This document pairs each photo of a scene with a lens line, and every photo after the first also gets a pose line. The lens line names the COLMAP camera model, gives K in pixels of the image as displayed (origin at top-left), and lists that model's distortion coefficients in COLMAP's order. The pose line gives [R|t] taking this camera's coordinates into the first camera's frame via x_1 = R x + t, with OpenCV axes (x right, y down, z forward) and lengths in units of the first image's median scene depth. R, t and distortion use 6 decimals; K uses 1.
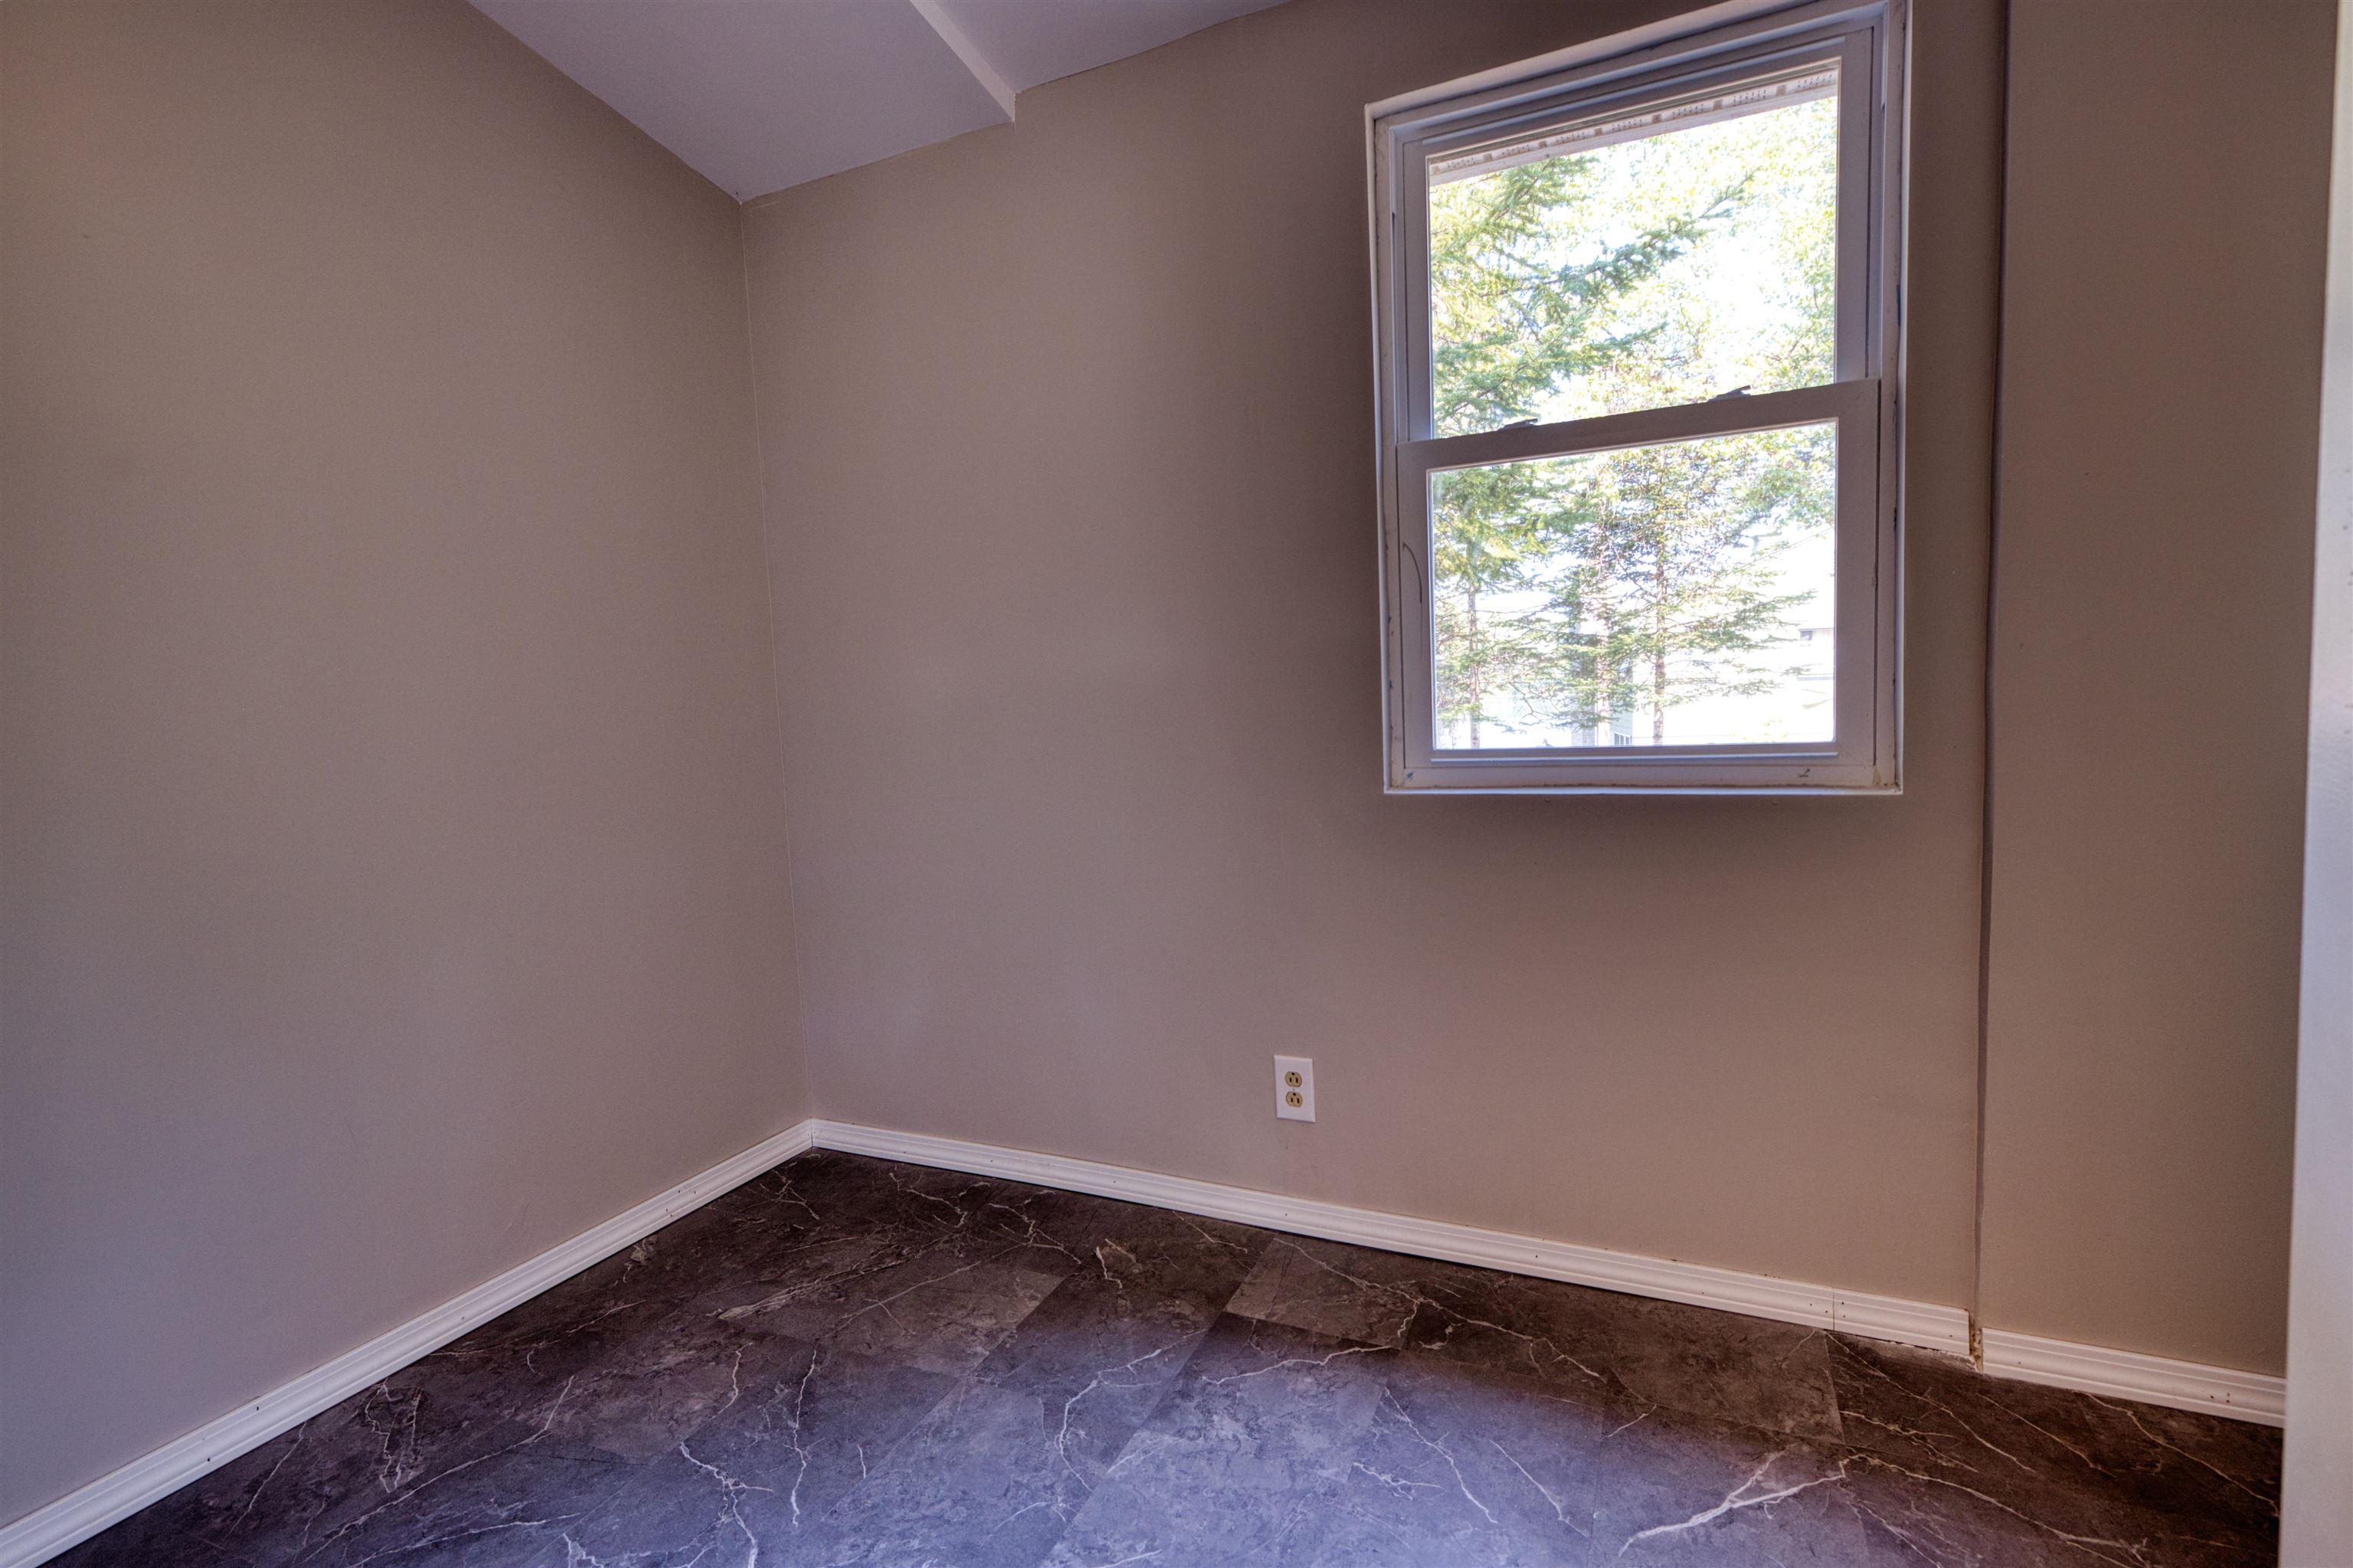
lens RADIAL K [[1015.7, 0, 1181.4], [0, 1015.7, 783.5], [0, 0, 1]] dist [-0.003527, -0.000213]
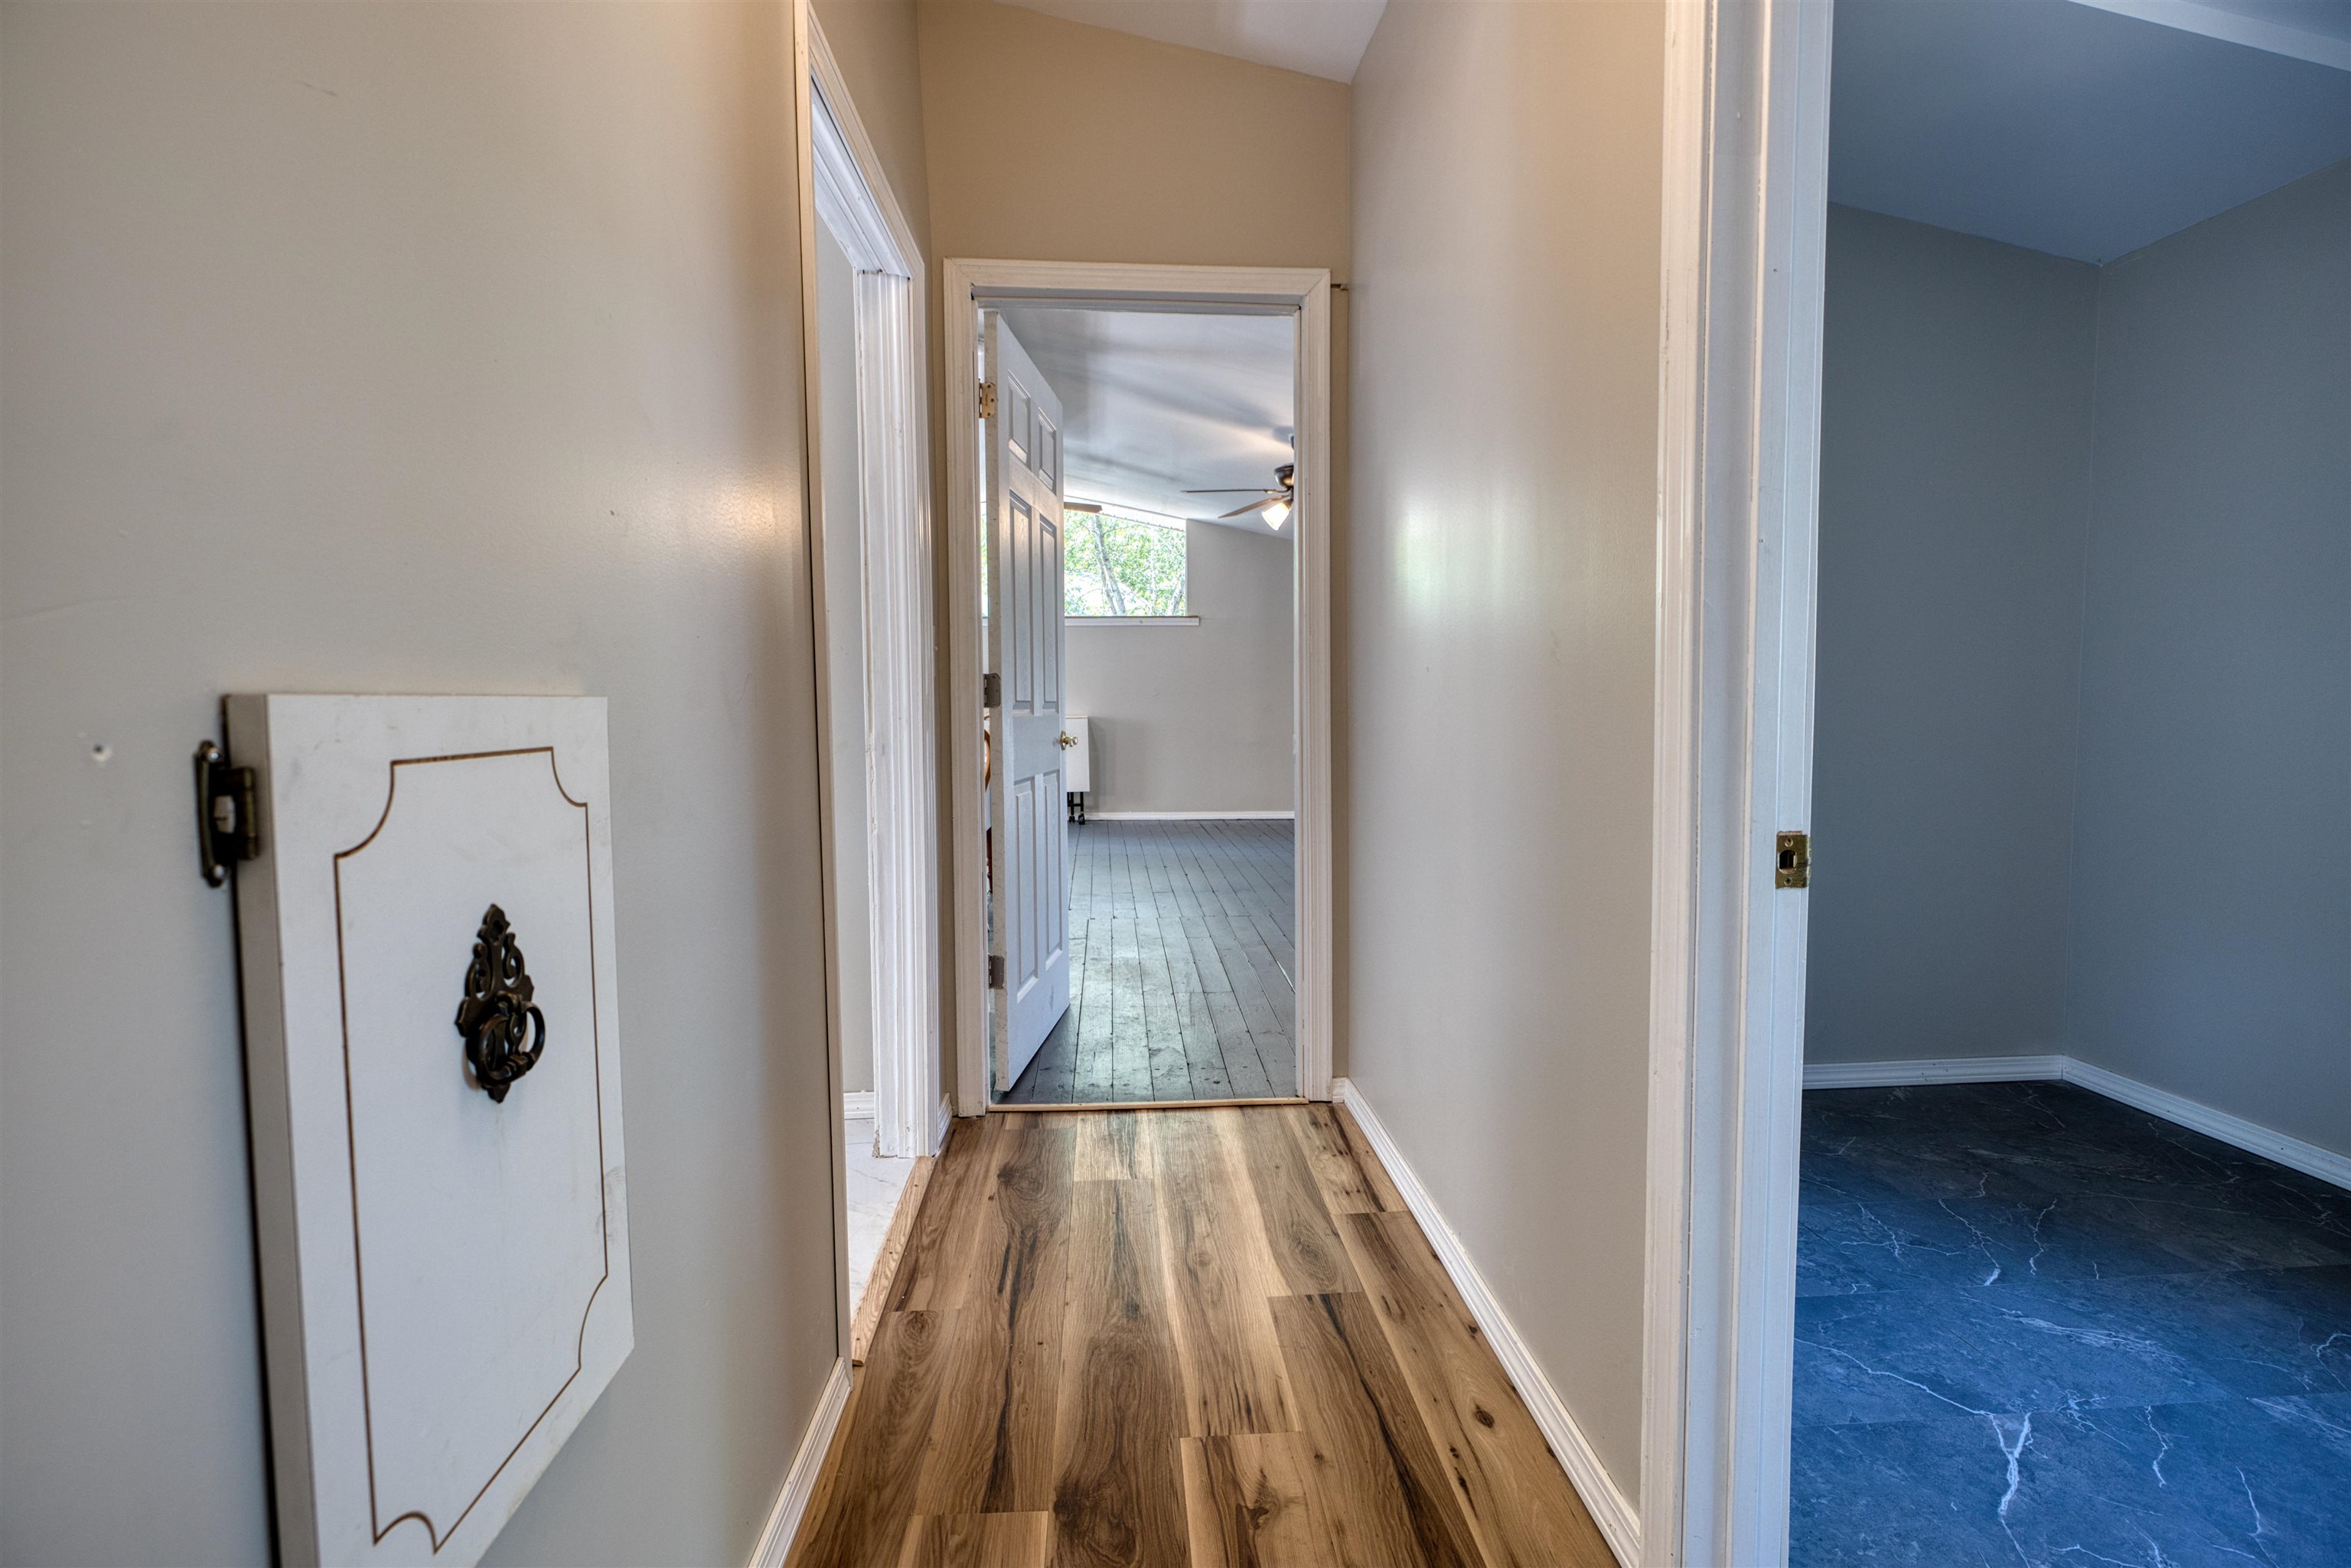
lens RADIAL K [[1014.8, 0, 1177.9], [0, 1014.8, 774.7], [0, 0, 1]] dist [-0.003527, -0.000213]
pose [[0.474531, 0.096061, -0.874982, 0.167745], [-0.082571, 0.994502, 0.064402, 0.037643], [0.876358, 0.041687, 0.479853, -0.570579]]
